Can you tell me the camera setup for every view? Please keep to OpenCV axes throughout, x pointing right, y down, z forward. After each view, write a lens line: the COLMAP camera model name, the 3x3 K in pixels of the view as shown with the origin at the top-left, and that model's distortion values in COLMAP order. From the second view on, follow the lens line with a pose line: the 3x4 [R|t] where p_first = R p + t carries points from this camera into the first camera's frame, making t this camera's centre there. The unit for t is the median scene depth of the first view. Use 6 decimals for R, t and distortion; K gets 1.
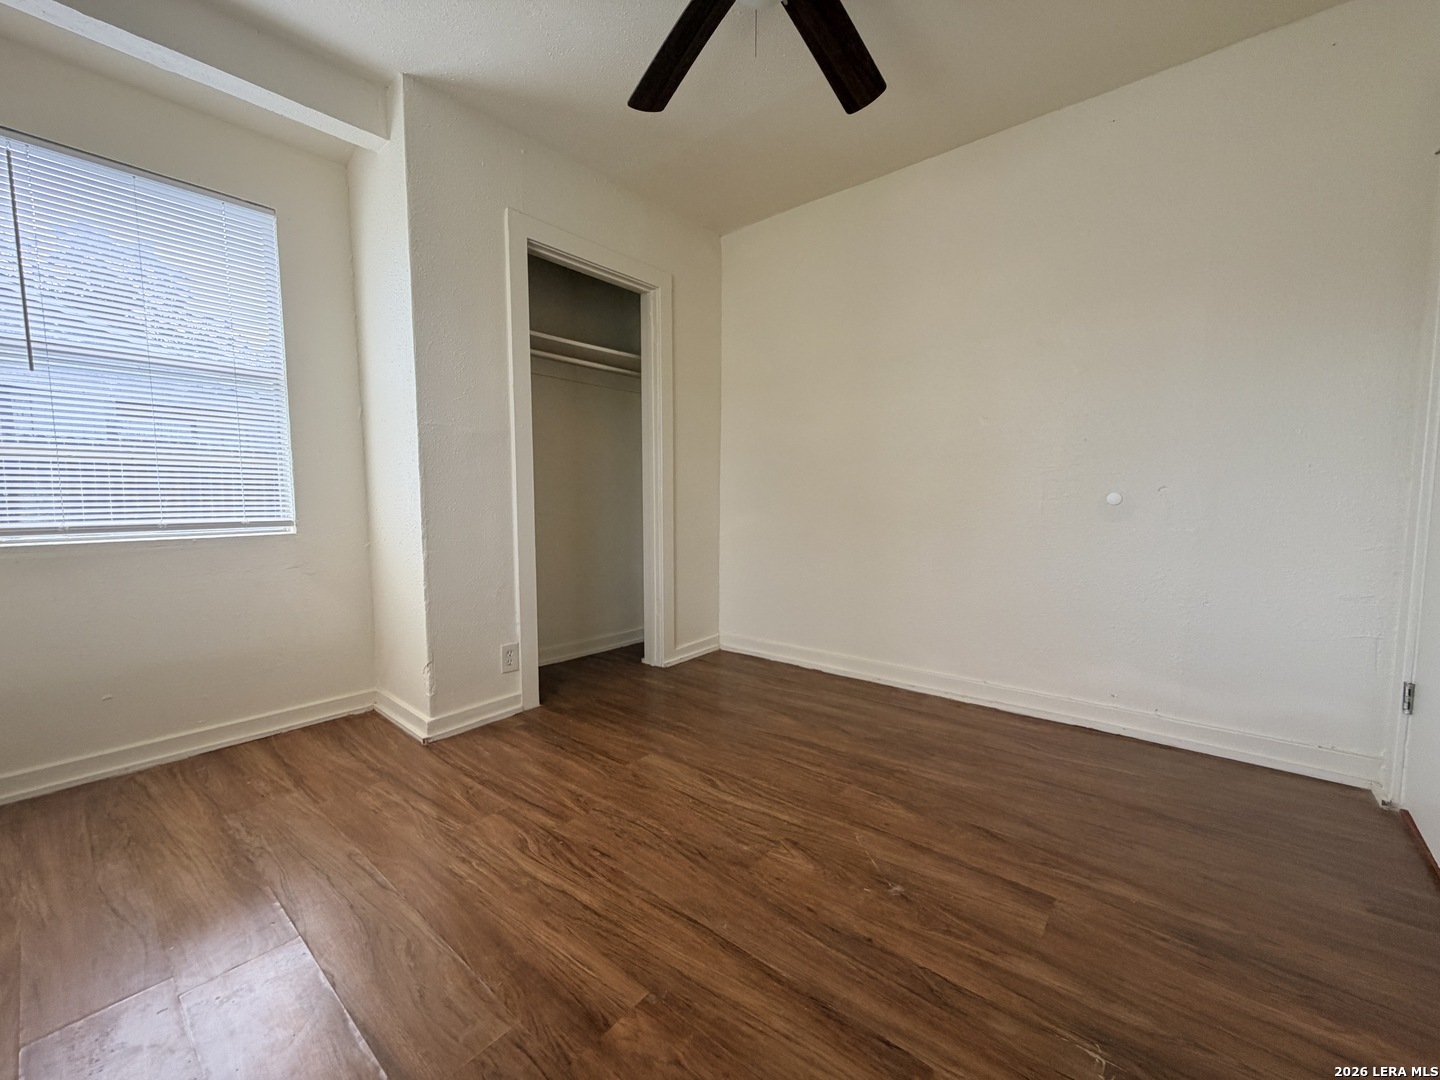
lens RADIAL K [[575.2, 0, 712.2], [0, 575.2, 542.1], [0, 0, 1]] dist [-0.000929, 0.000879]
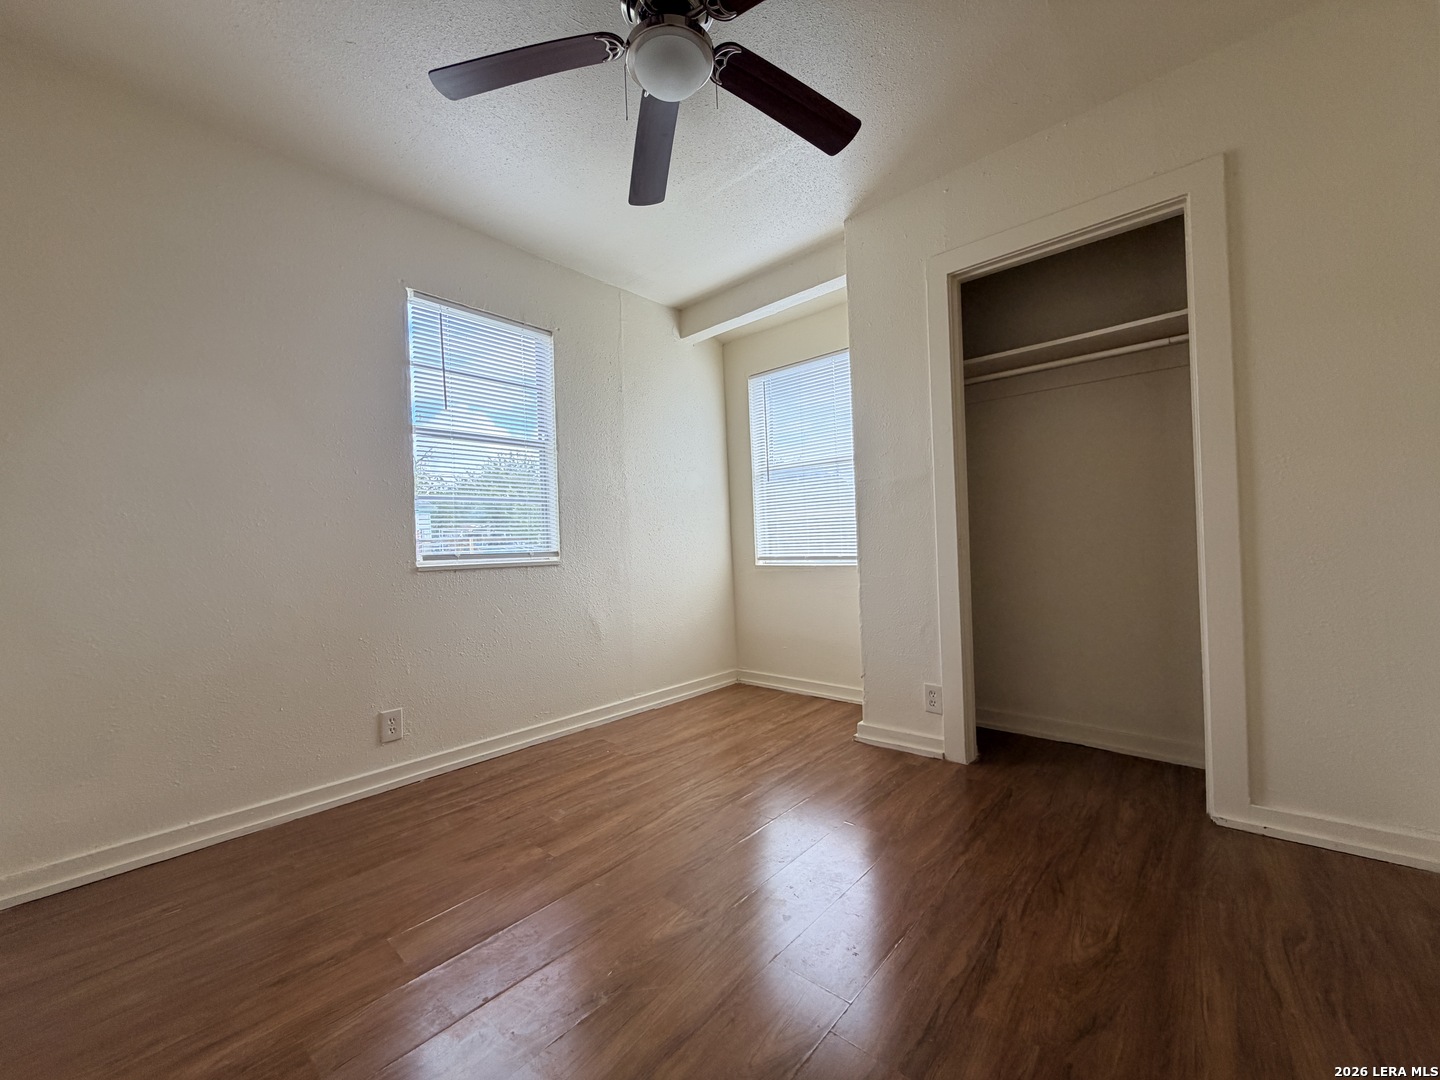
lens RADIAL K [[575.2, 0, 717.8], [0, 575.2, 543.5], [0, 0, 1]] dist [-0.000929, 0.000879]
pose [[-0.027574, 0.002634, -0.999616, 0.763755], [-0.049752, 0.998754, 0.004004, -0.061187], [0.998381, 0.049843, -0.027408, 0.750727]]
